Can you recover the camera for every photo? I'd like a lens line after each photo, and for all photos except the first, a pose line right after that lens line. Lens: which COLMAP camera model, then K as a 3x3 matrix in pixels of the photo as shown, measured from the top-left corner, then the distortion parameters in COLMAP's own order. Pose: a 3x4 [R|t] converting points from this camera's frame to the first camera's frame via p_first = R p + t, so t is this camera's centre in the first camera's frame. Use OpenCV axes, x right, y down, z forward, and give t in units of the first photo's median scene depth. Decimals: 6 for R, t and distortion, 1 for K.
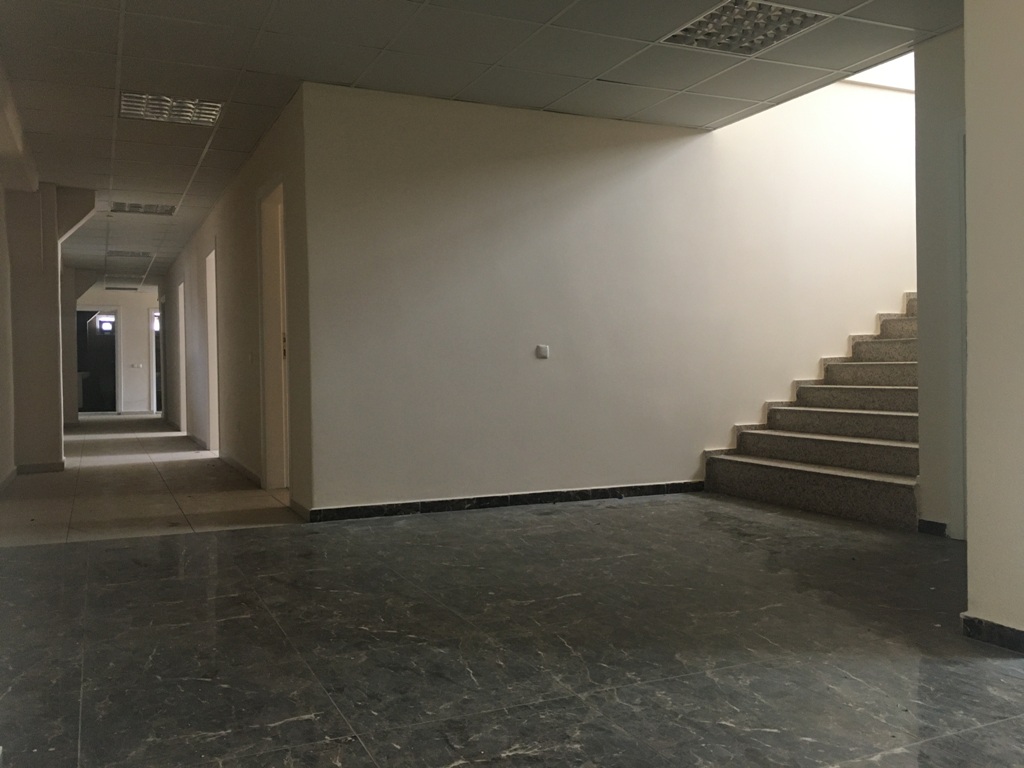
lens RADIAL K [[876.0, 0, 509.1], [0, 876.0, 384.0], [0, 0, 1]] dist [0.083897, -0.122921]
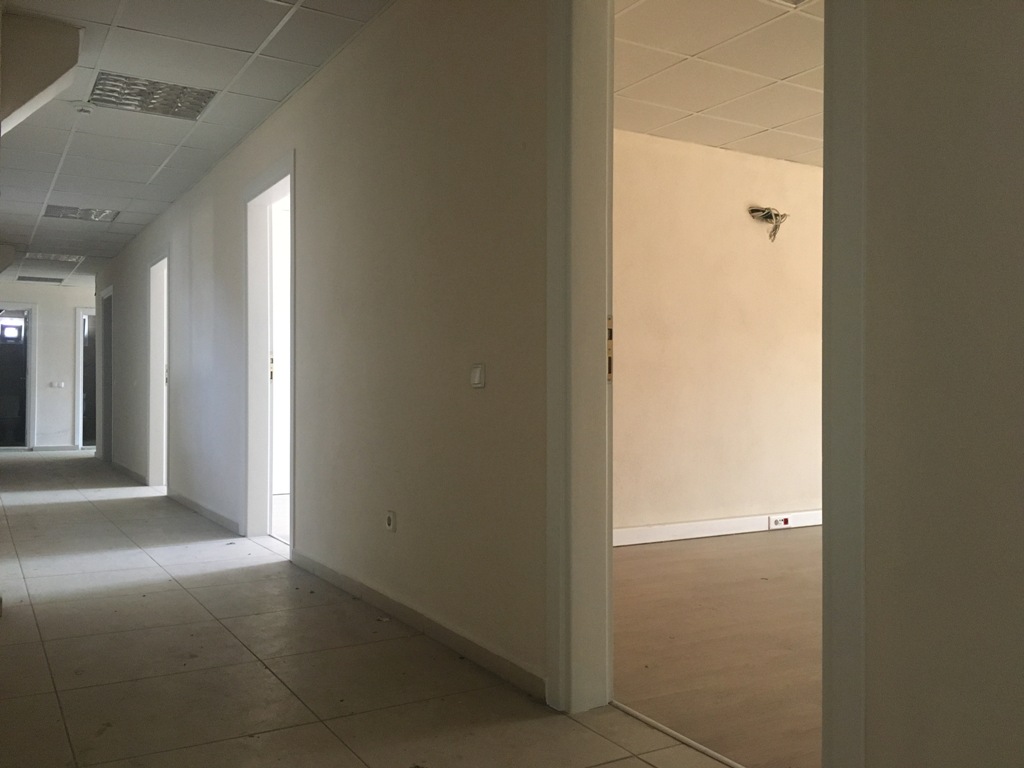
lens RADIAL K [[876.0, 0, 514.4], [0, 876.0, 382.4], [0, 0, 1]] dist [0.083897, -0.122921]
pose [[0.993256, 0.016367, 0.114784, -0.128694], [-0.012908, 0.999442, -0.030808, -0.004491], [-0.115224, 0.029118, 0.992913, 0.224052]]
